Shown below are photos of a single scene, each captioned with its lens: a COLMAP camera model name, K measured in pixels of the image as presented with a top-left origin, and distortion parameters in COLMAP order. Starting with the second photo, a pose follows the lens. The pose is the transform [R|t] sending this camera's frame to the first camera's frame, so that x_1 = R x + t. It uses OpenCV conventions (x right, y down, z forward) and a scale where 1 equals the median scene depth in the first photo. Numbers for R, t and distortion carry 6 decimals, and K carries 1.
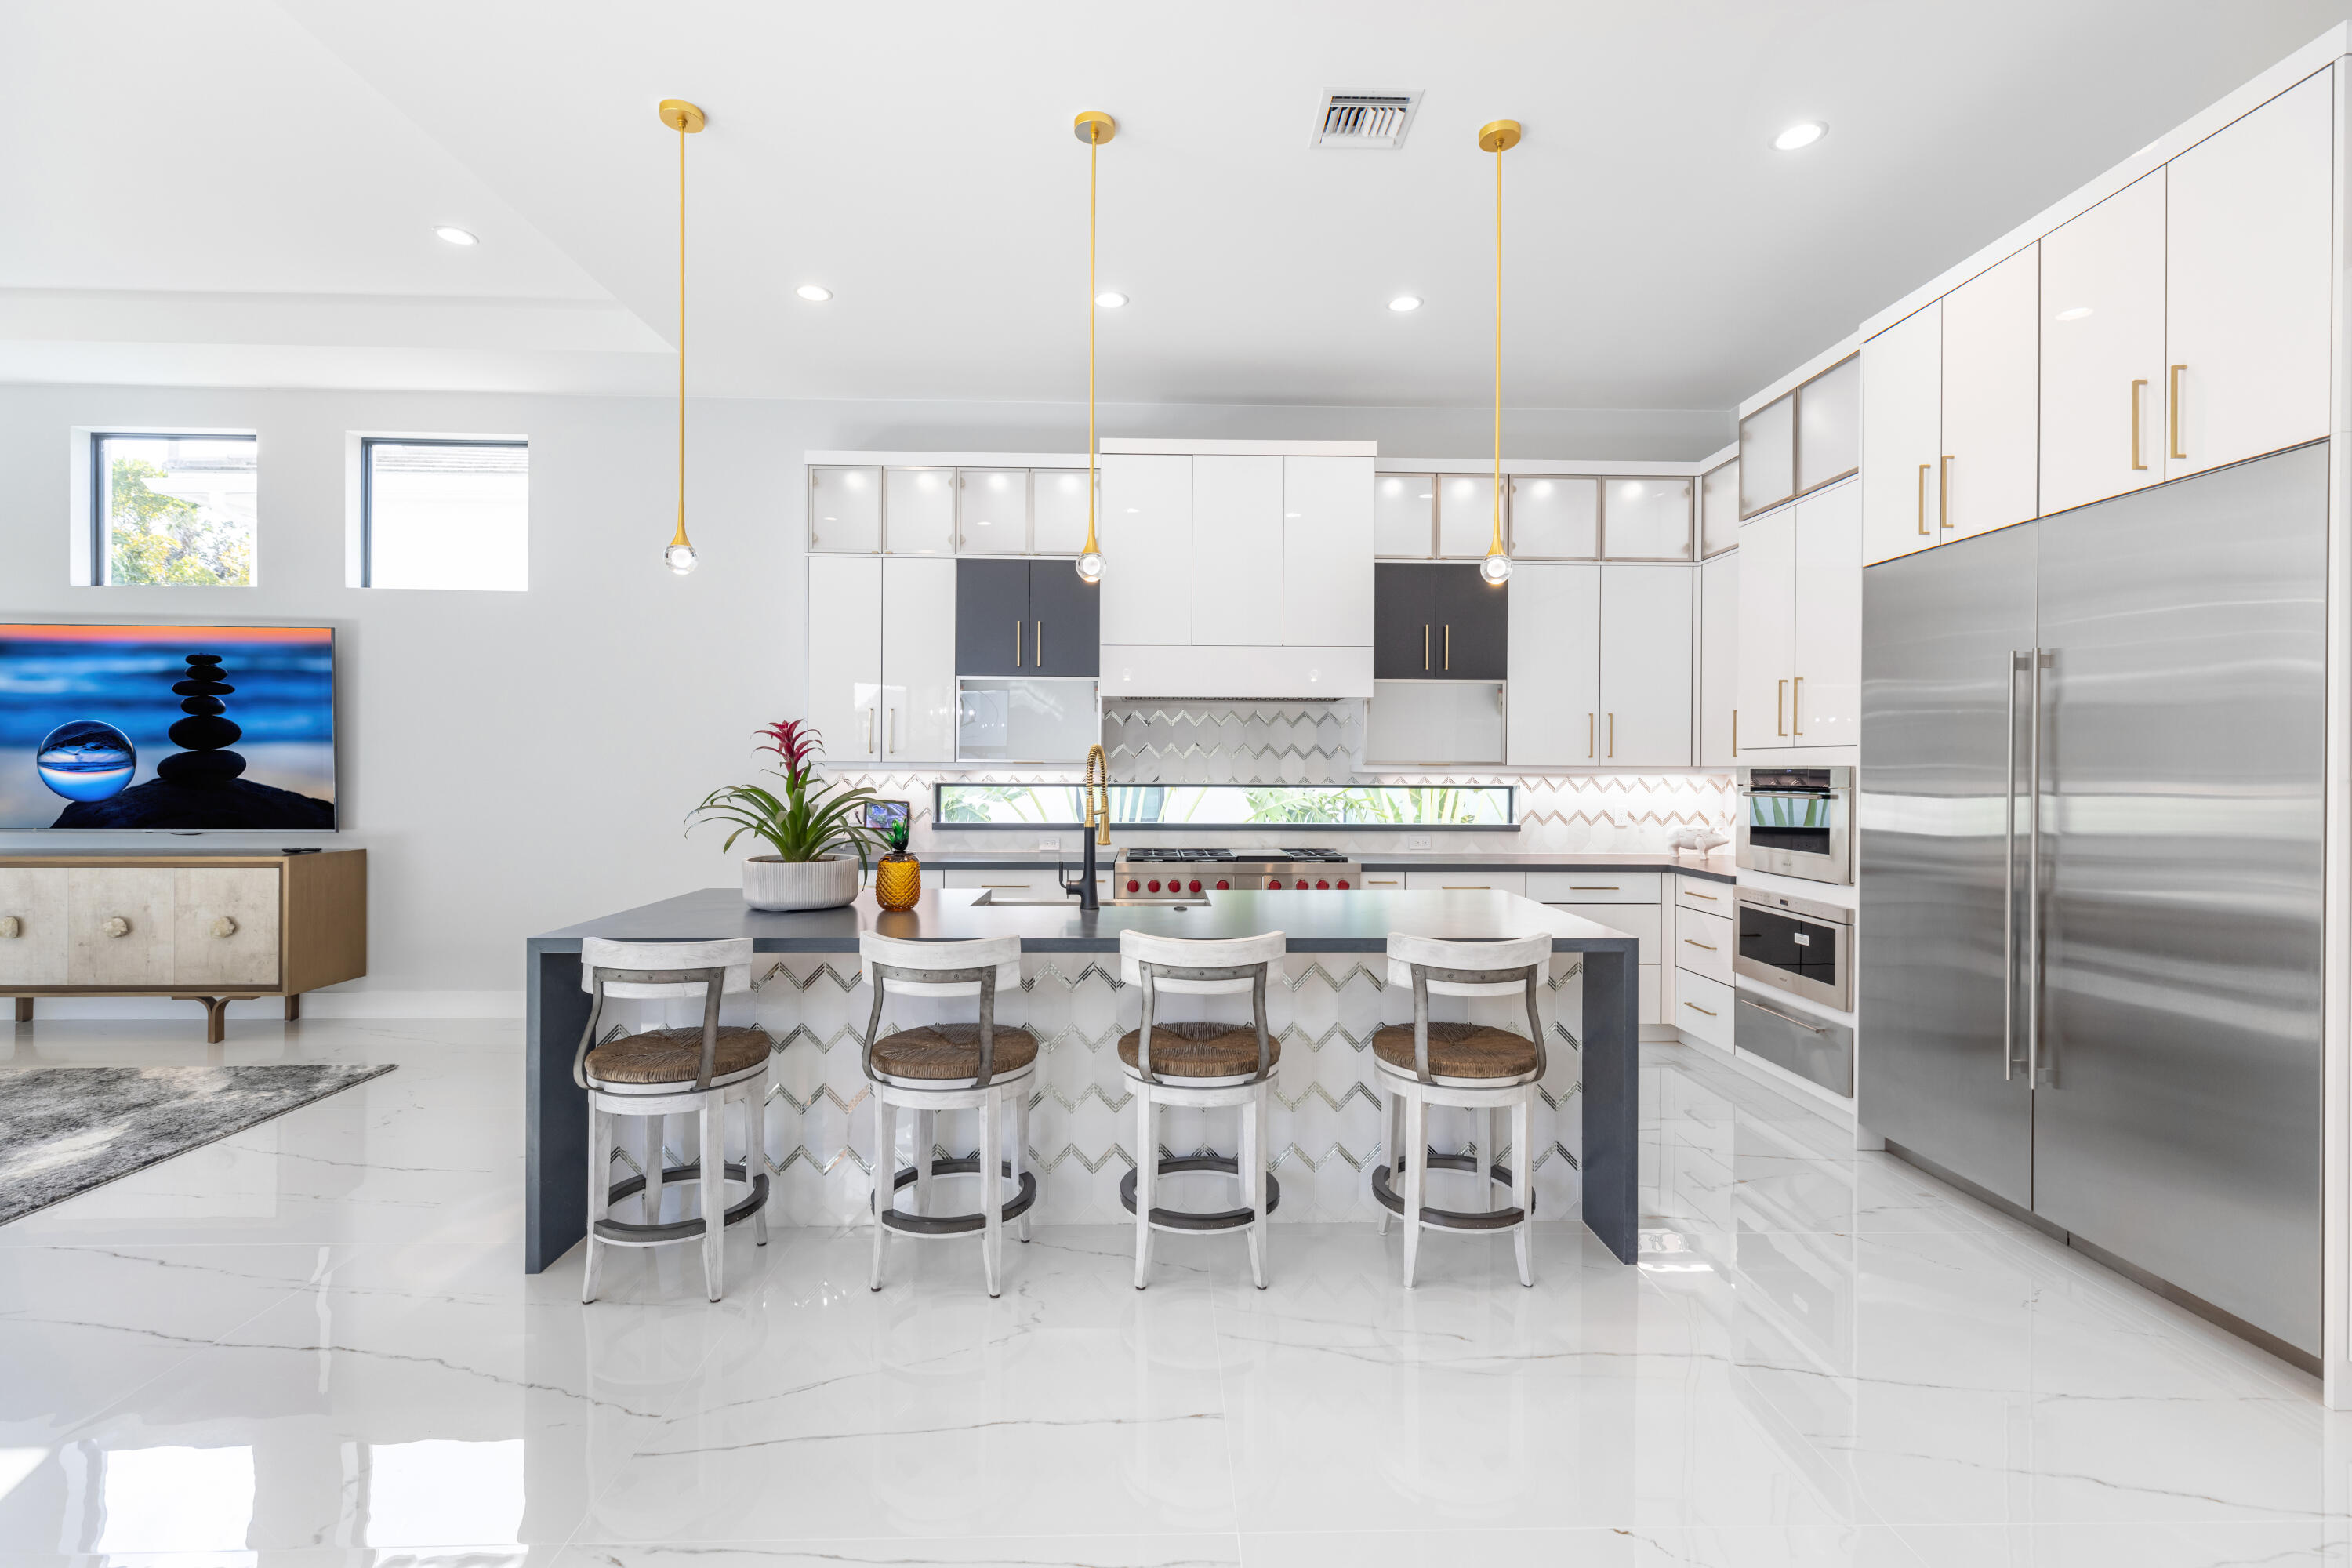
lens RADIAL K [[1055.9, 0, 1186.4], [0, 1055.9, 791.2], [0, 0, 1]] dist [0.005488, 0.001061]
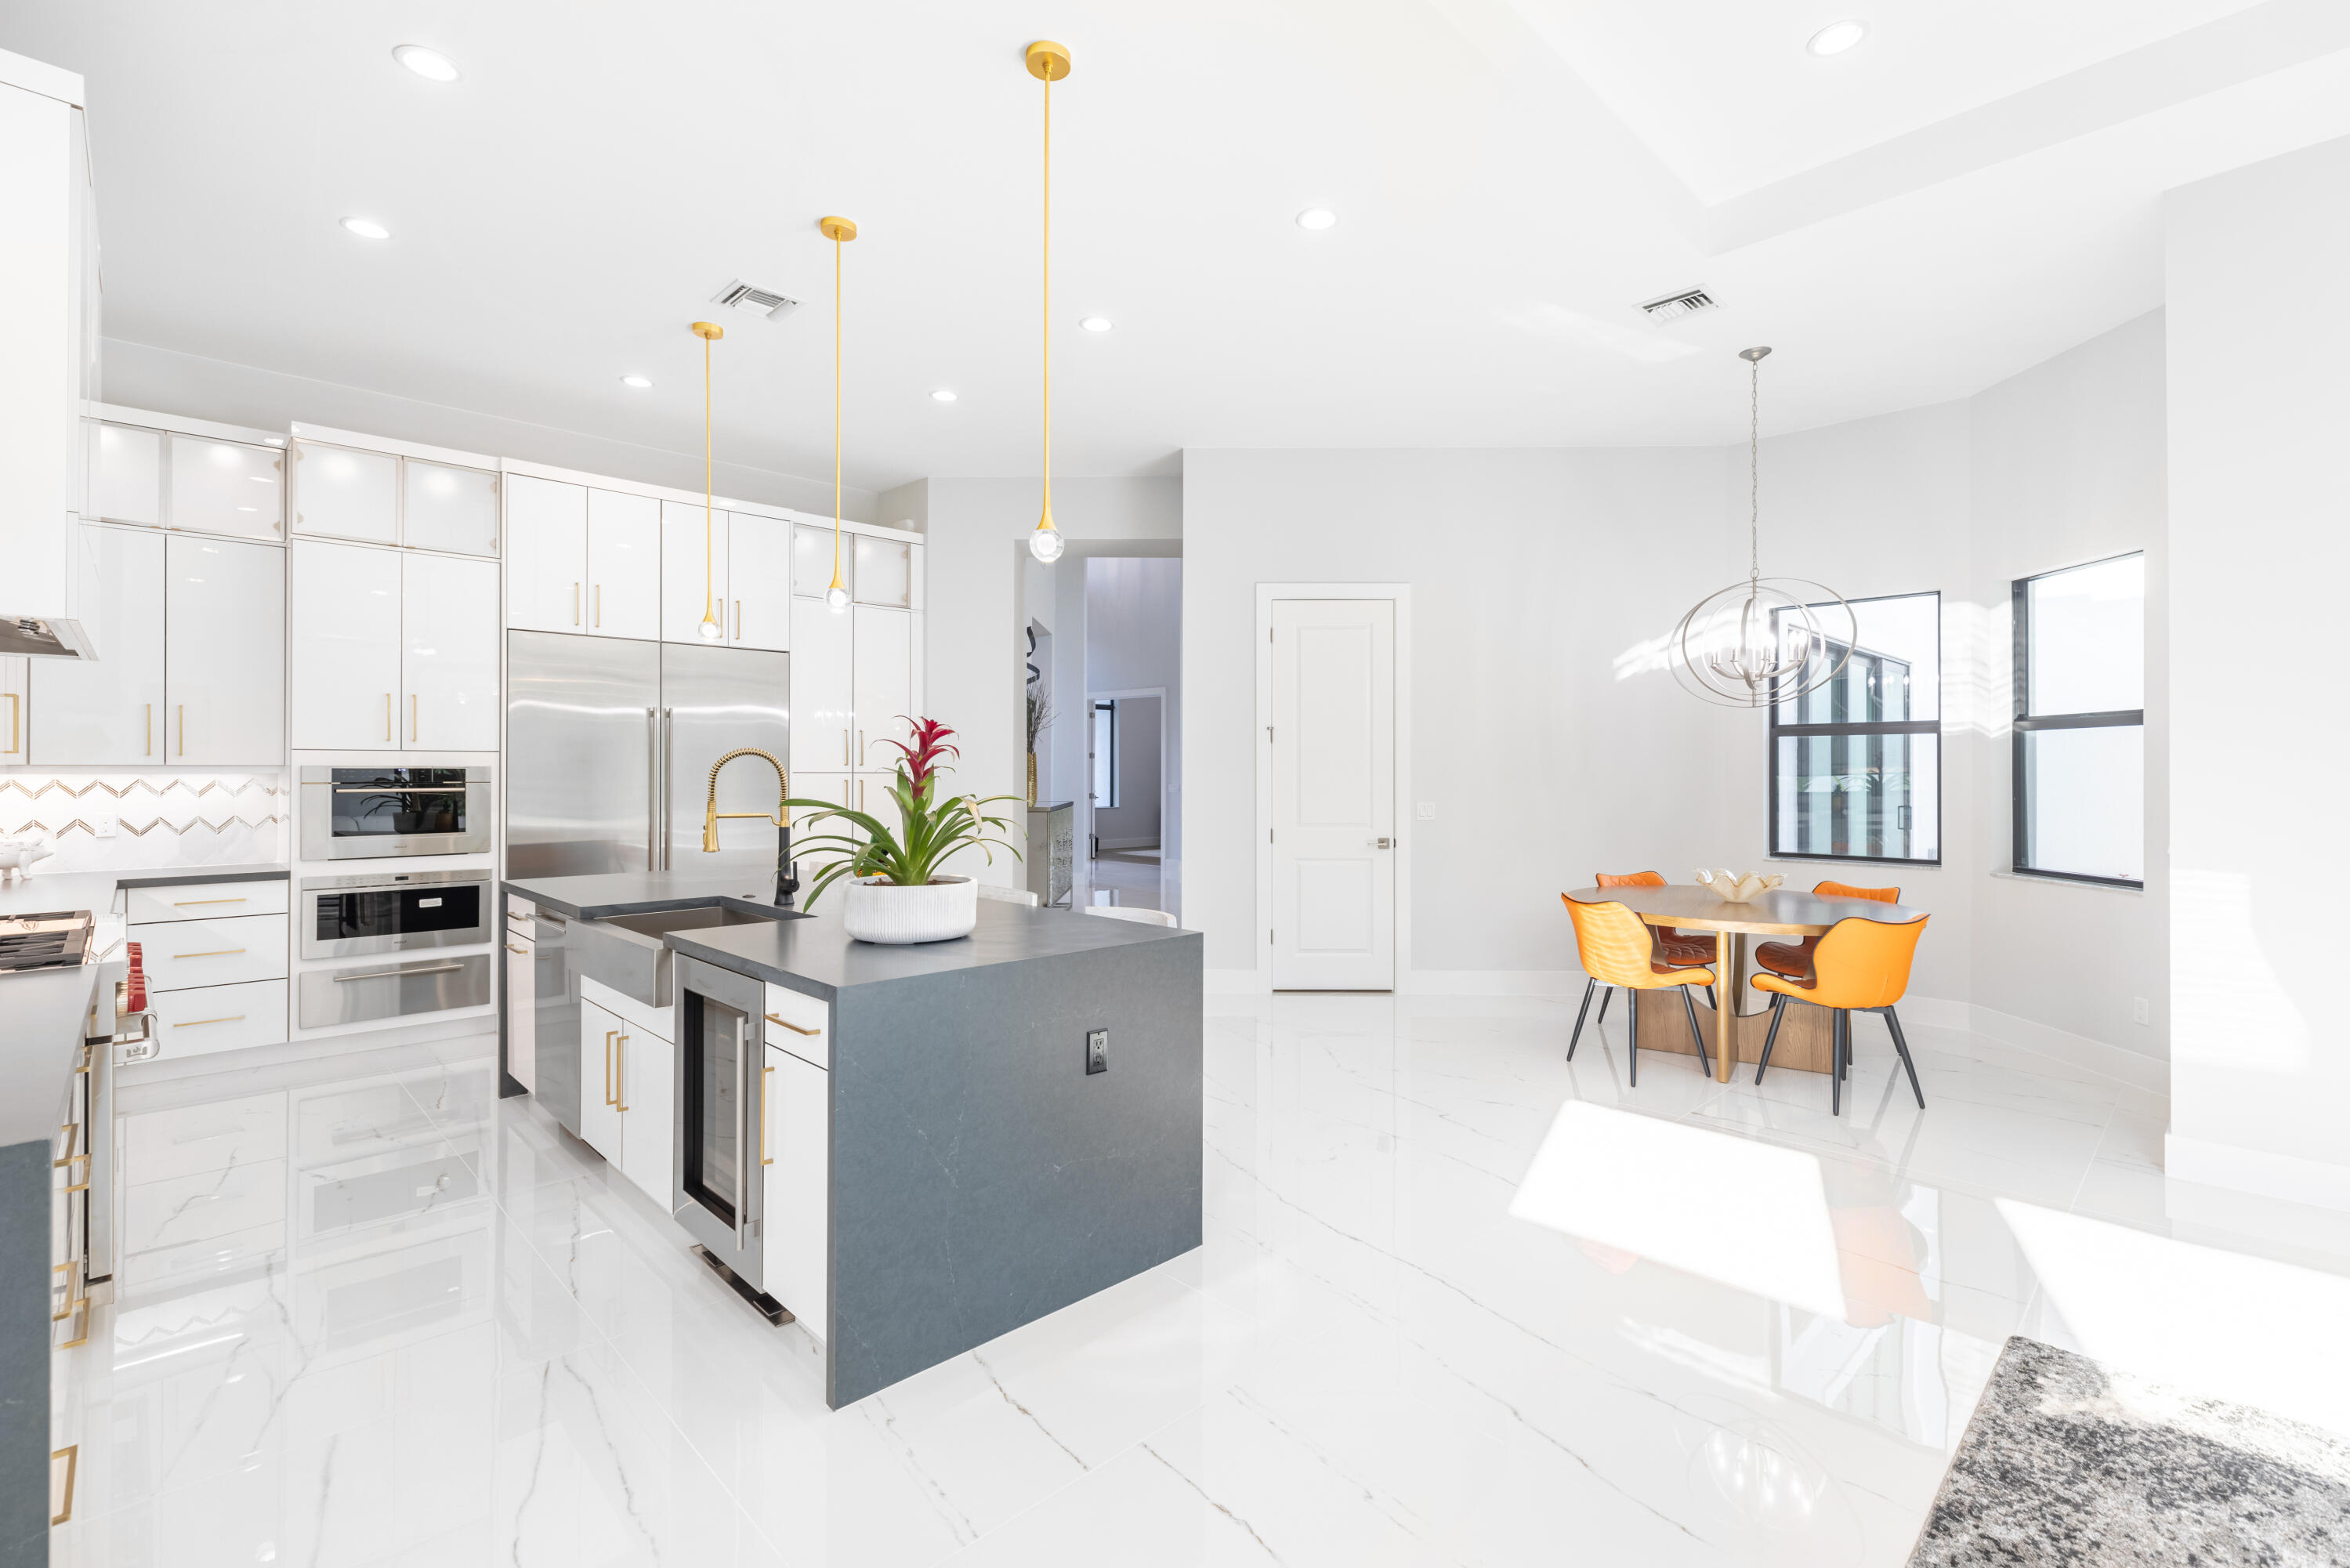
lens RADIAL K [[1055.1, 0, 1179.2], [0, 1055.1, 764.3], [0, 0, 1]] dist [0.005488, 0.001061]
pose [[-0.669891, 0.000114, 0.742459, -1.257443], [0.017400, 0.999728, 0.015545, -0.037703], [-0.742255, 0.023332, -0.669711, 1.558304]]
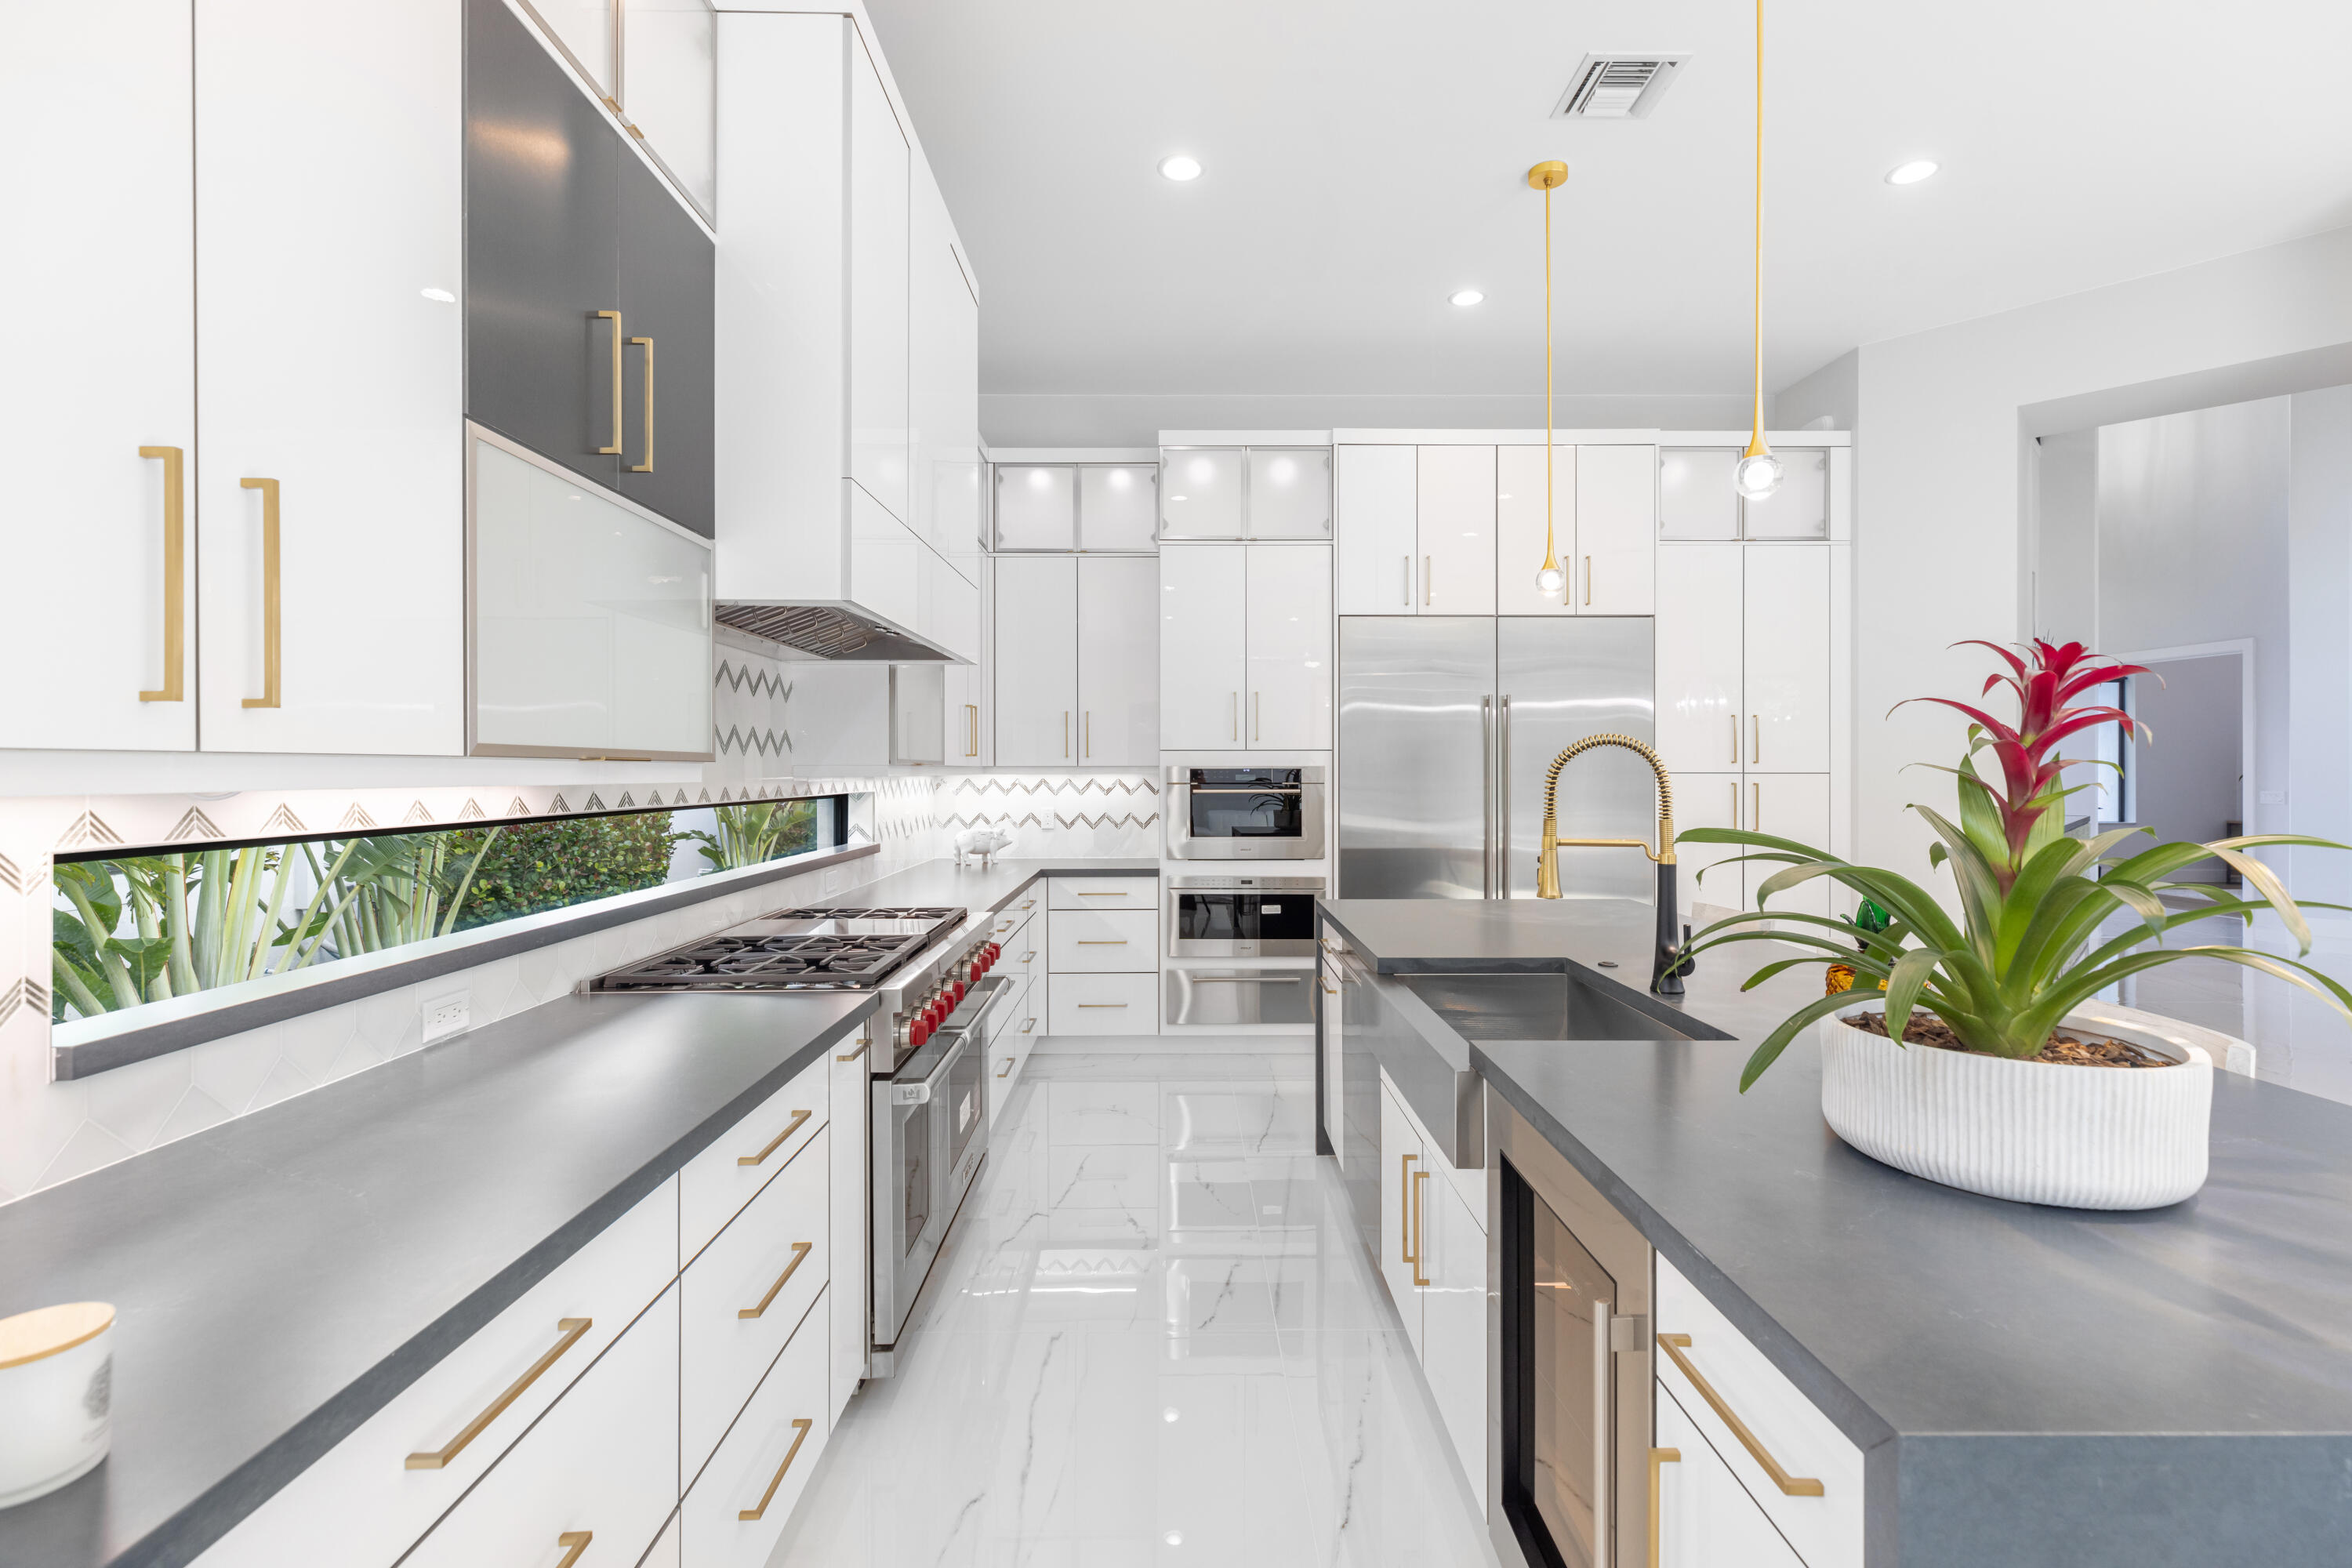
lens RADIAL K [[1055.9, 0, 1184.3], [0, 1055.9, 769.4], [0, 0, 1]] dist [0.005488, 0.001061]
pose [[0.026073, -0.002696, 0.999656, -0.817666], [0.028466, 0.999593, 0.001953, -0.031588], [-0.999255, 0.028405, 0.026139, 1.405369]]
